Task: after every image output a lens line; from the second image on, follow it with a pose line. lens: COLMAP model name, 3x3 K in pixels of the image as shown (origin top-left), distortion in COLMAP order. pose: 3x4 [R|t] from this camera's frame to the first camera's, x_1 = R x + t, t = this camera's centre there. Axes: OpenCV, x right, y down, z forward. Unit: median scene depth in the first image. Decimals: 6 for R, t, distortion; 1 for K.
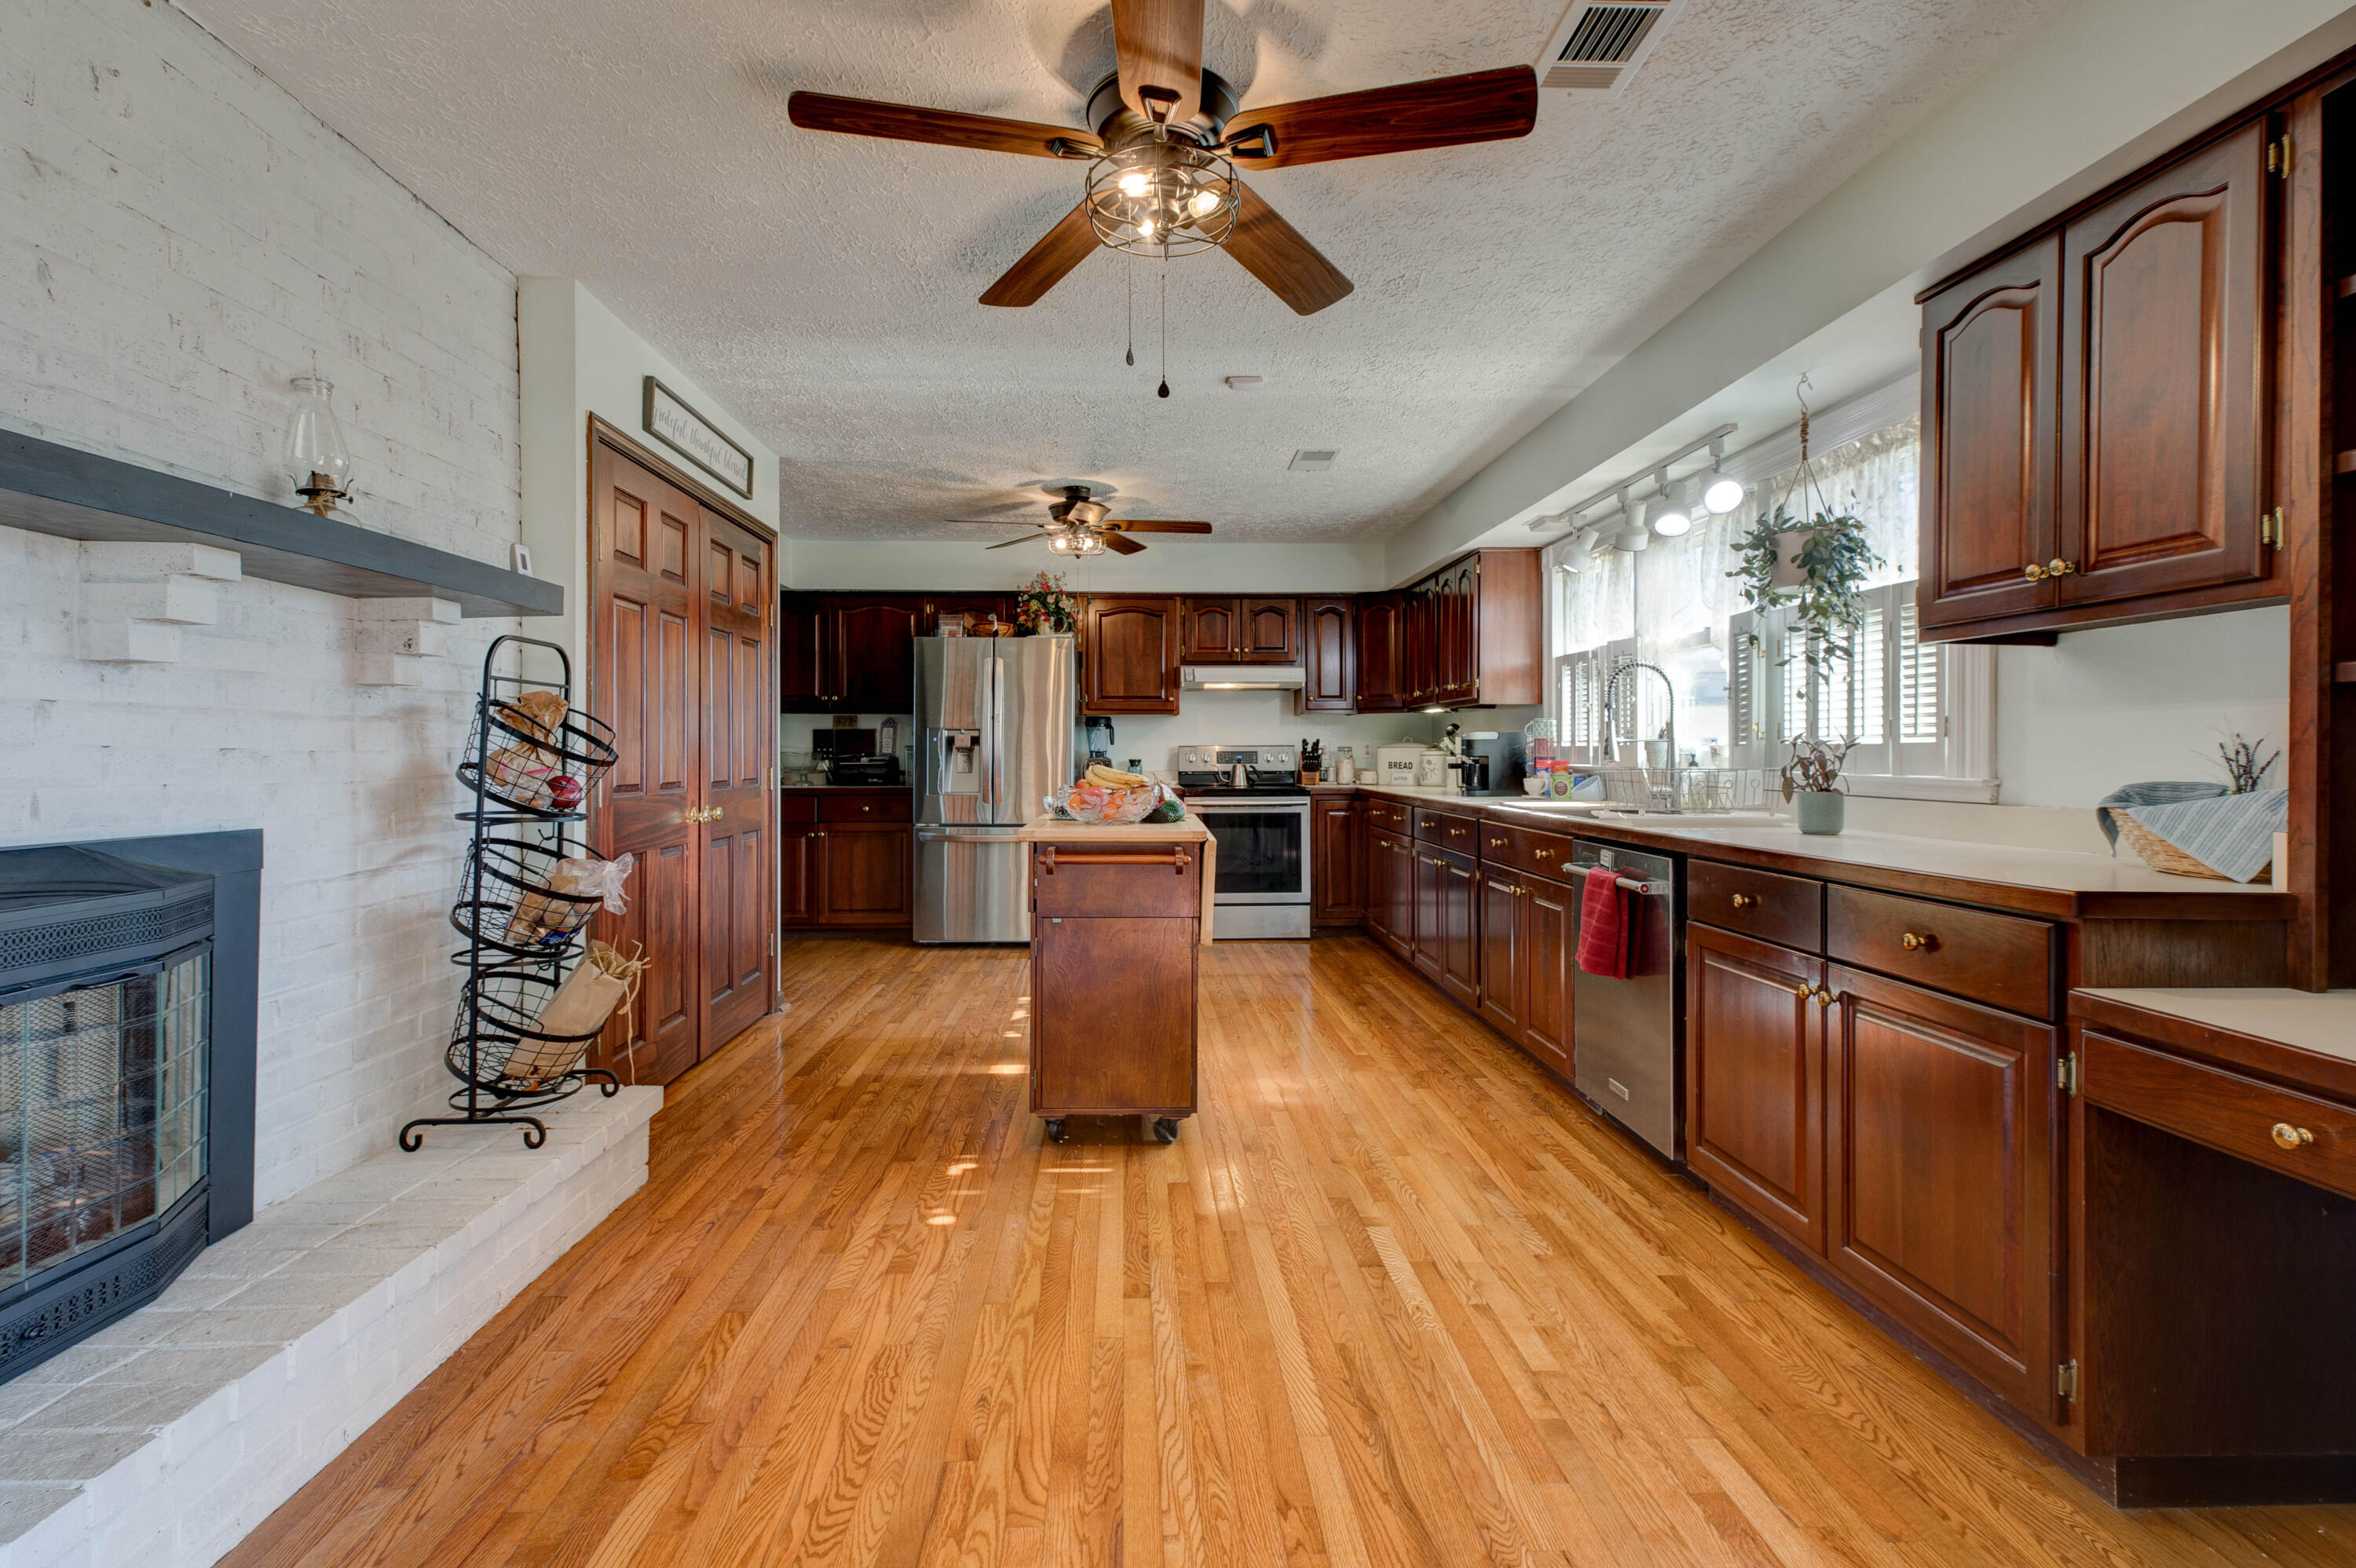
lens RADIAL K [[1078.2, 0, 1174.6], [0, 1078.2, 764.9], [0, 0, 1]] dist [0.001823, 0.000388]
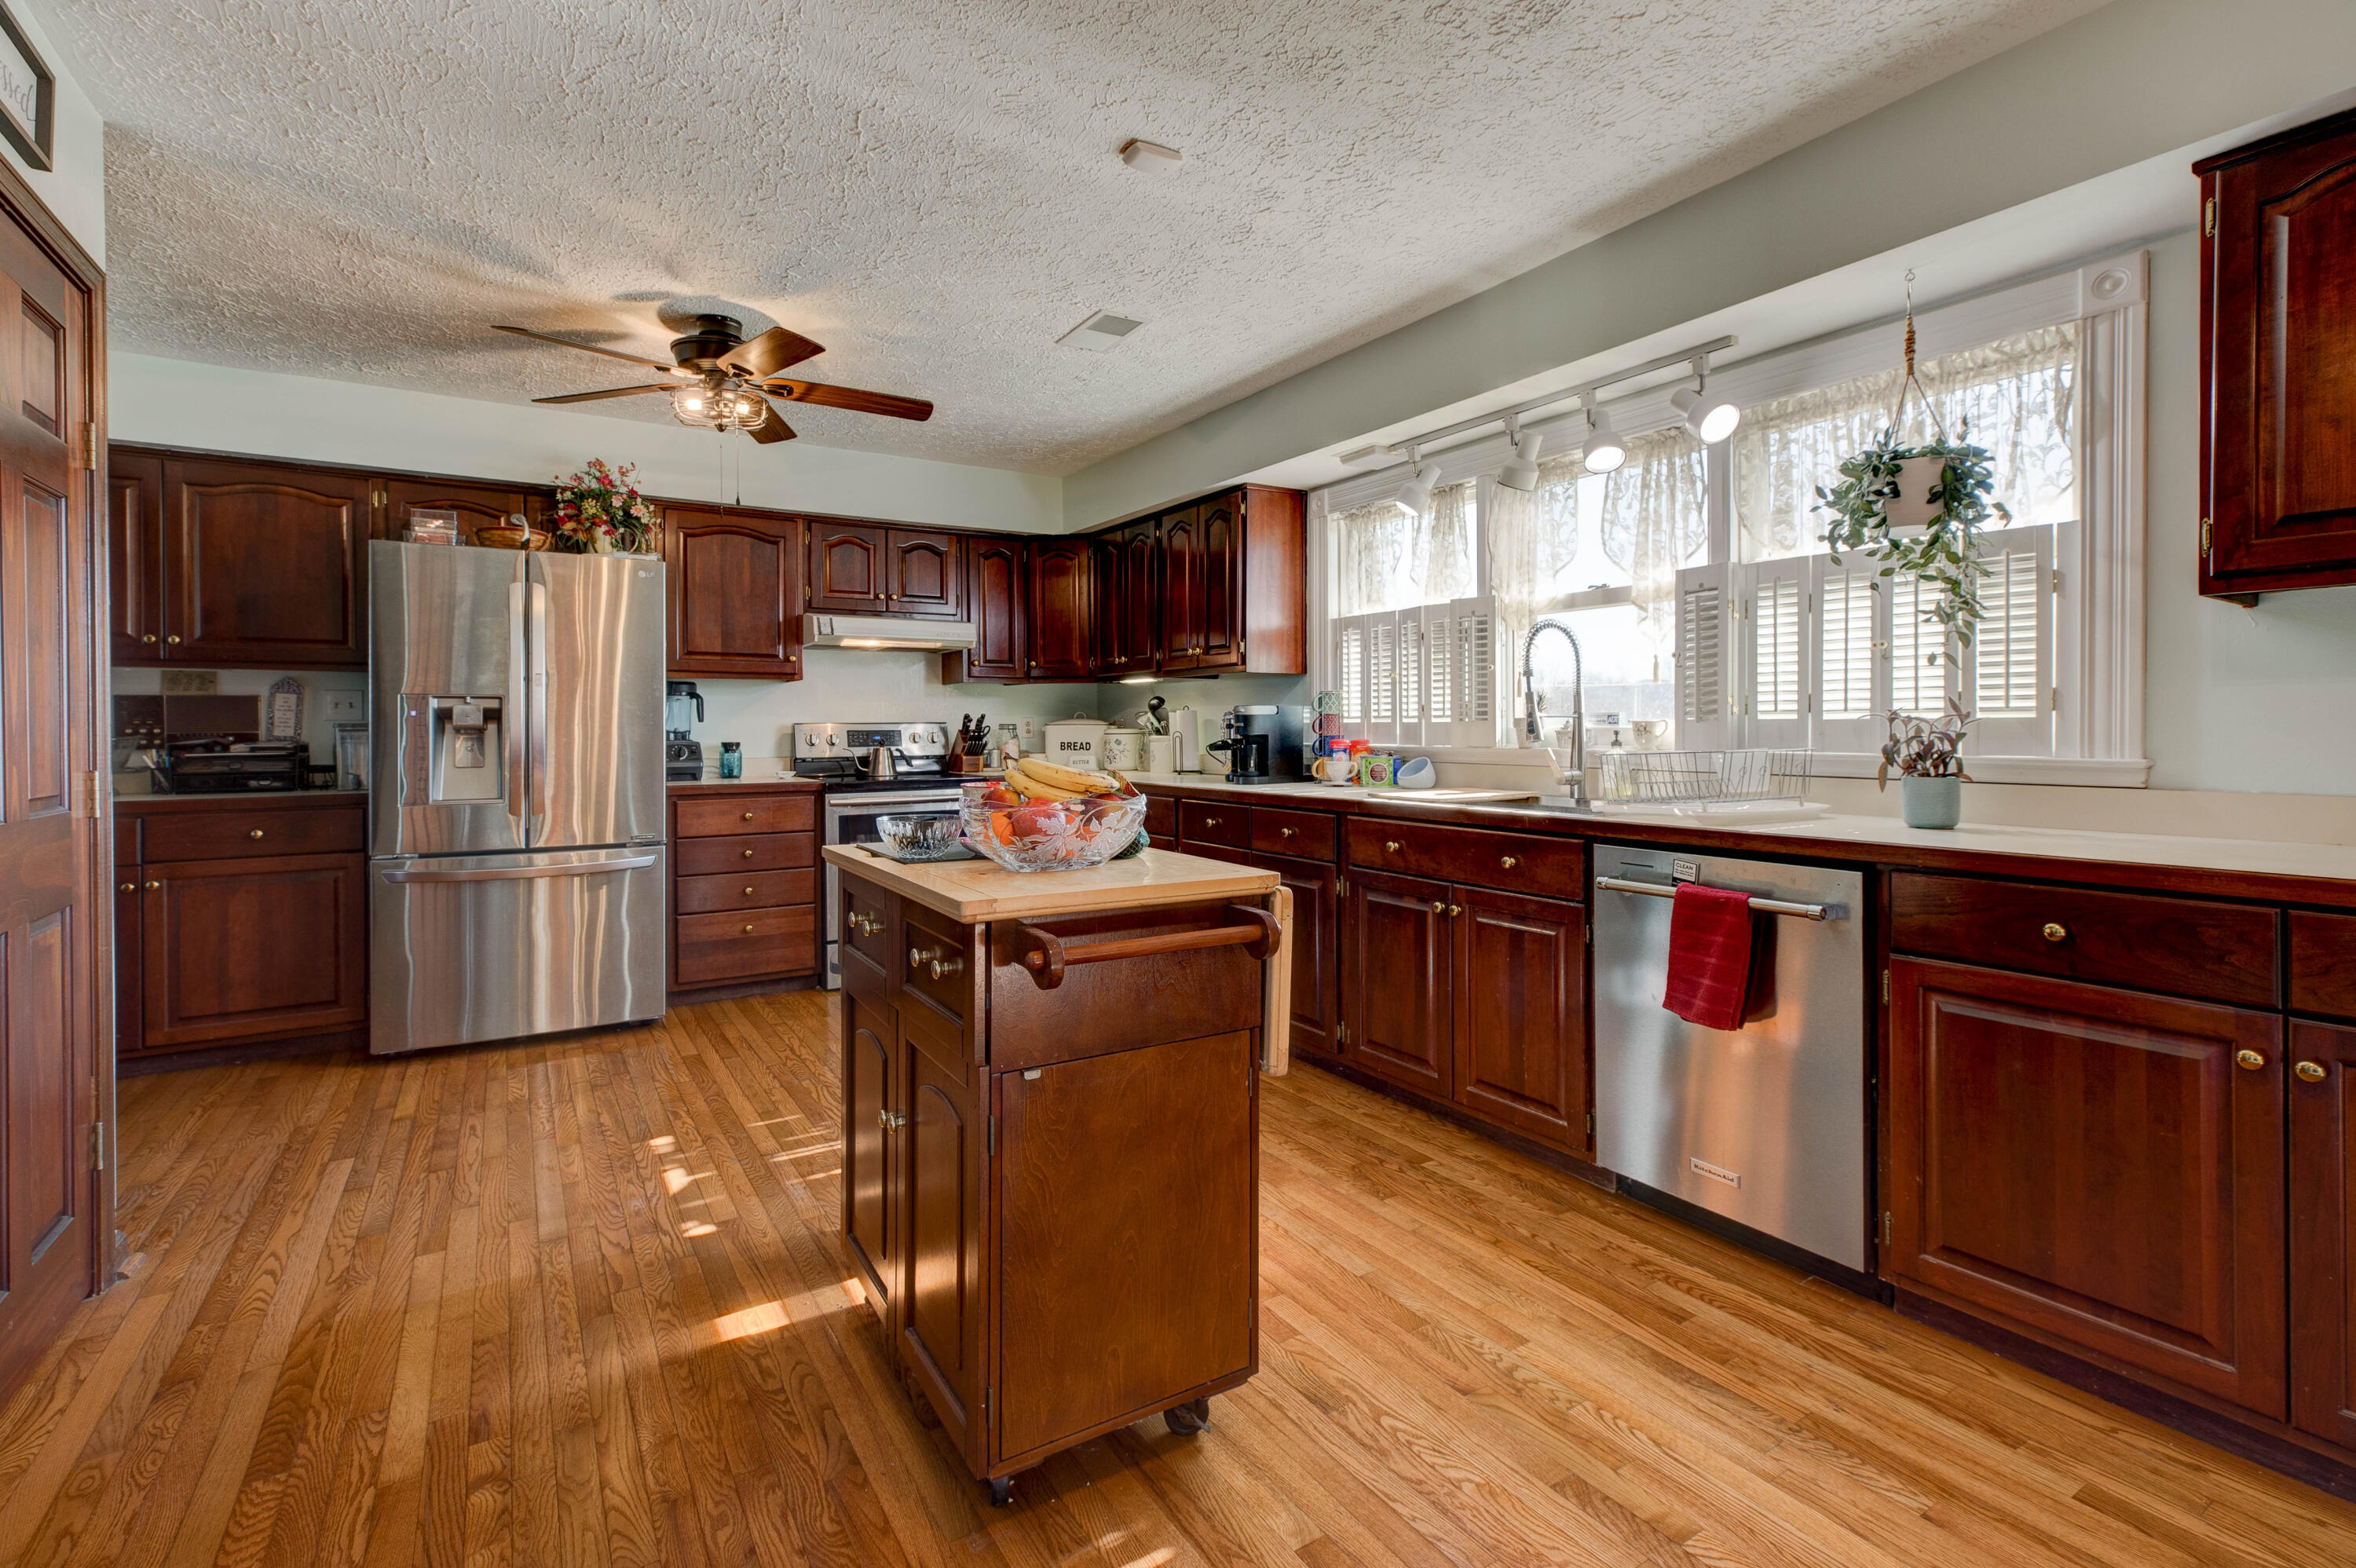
lens RADIAL K [[1078.2, 0, 1196.6], [0, 1078.2, 740.6], [0, 0, 1]] dist [0.001823, 0.000388]
pose [[0.867500, -0.009323, 0.497351, -0.164351], [0.009944, 0.999950, 0.001400, -0.005474], [-0.497338, 0.003731, 0.867549, 0.302377]]
